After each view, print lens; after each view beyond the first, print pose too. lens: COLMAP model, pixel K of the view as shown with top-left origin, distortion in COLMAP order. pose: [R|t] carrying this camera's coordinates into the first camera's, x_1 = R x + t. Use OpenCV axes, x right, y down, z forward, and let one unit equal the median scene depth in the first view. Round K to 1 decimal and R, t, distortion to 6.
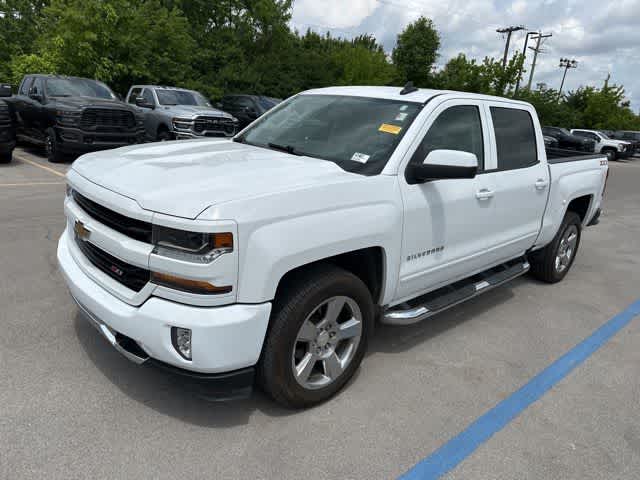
lens RADIAL K [[448.8, 0, 317.8], [0, 448.8, 241.5], [0, 0, 1]] dist [0.026639, -0.024499]
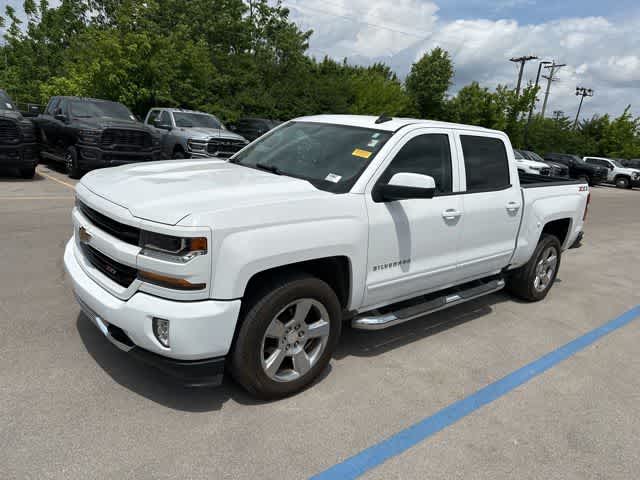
lens RADIAL K [[448.8, 0, 321.7], [0, 448.8, 242.1], [0, 0, 1]] dist [0.026639, -0.024499]
pose [[0.999348, 0.023746, -0.027189, 0.085217], [-0.024999, 0.998597, -0.046687, 0.023256], [0.026042, 0.047336, 0.998539, -0.100409]]
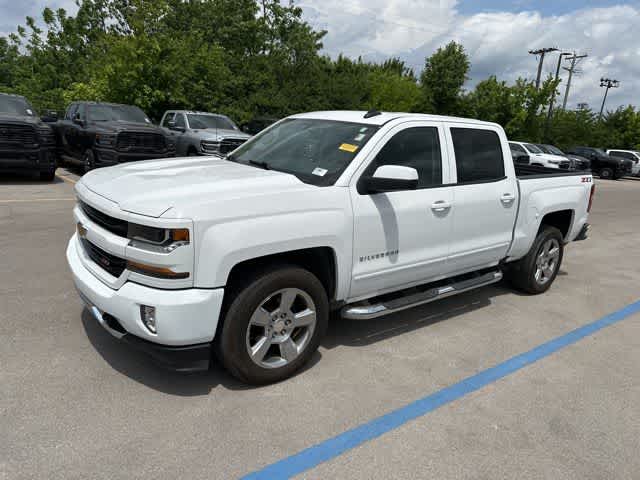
lens RADIAL K [[448.8, 0, 319.5], [0, 448.8, 241.6], [0, 0, 1]] dist [0.026639, -0.024499]
pose [[0.996978, 0.011943, -0.076755, 0.157870], [-0.015422, 0.998872, -0.044899, 0.038765], [0.076132, 0.045947, 0.996039, -0.125260]]
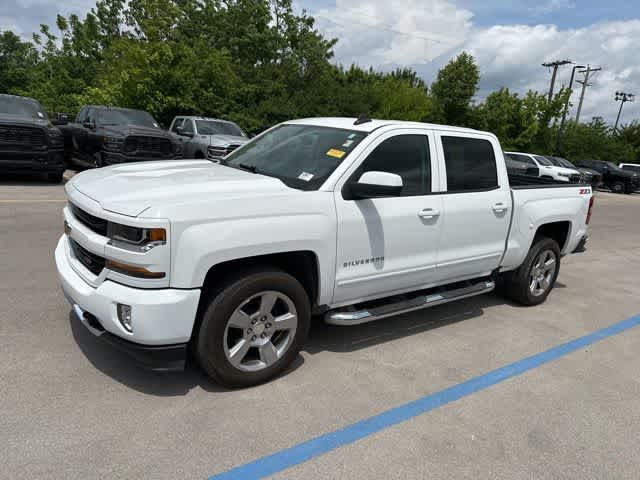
lens RADIAL K [[448.8, 0, 320.0], [0, 448.8, 241.3], [0, 0, 1]] dist [0.026639, -0.024499]
pose [[0.994488, 0.033786, -0.099257, 0.215483], [-0.040175, 0.997199, -0.063084, 0.045168], [0.096848, 0.066724, 0.993060, -0.121955]]
